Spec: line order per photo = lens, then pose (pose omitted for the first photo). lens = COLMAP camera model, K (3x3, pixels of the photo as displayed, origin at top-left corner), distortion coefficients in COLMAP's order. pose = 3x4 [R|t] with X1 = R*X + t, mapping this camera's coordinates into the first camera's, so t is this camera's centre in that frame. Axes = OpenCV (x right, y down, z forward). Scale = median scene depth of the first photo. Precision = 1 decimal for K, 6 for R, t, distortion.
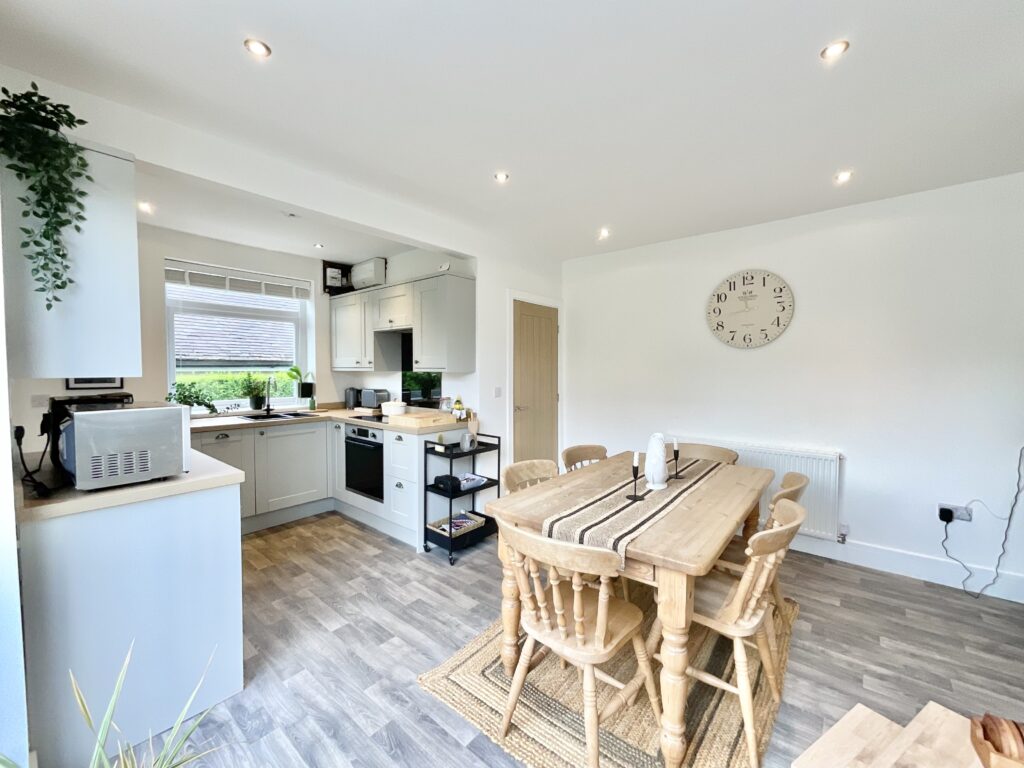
lens RADIAL K [[415.9, 0, 510.3], [0, 415.9, 381.7], [0, 0, 1]] dist [-0.001703, -0.000178]
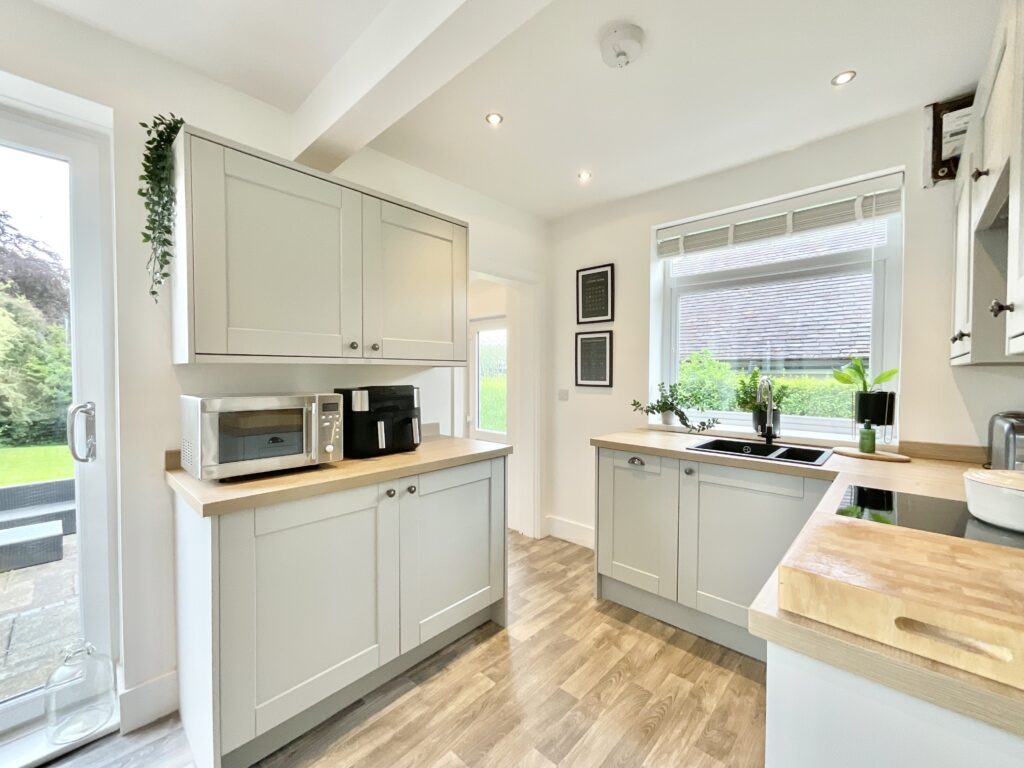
lens RADIAL K [[415.9, 0, 510.3], [0, 415.9, 381.7], [0, 0, 1]] dist [-0.001703, -0.000178]
pose [[-0.051432, 0.018184, -0.998511, 0.000447], [-0.033731, 0.999232, 0.019934, -0.005581], [0.998107, 0.034706, -0.050779, 0.692863]]
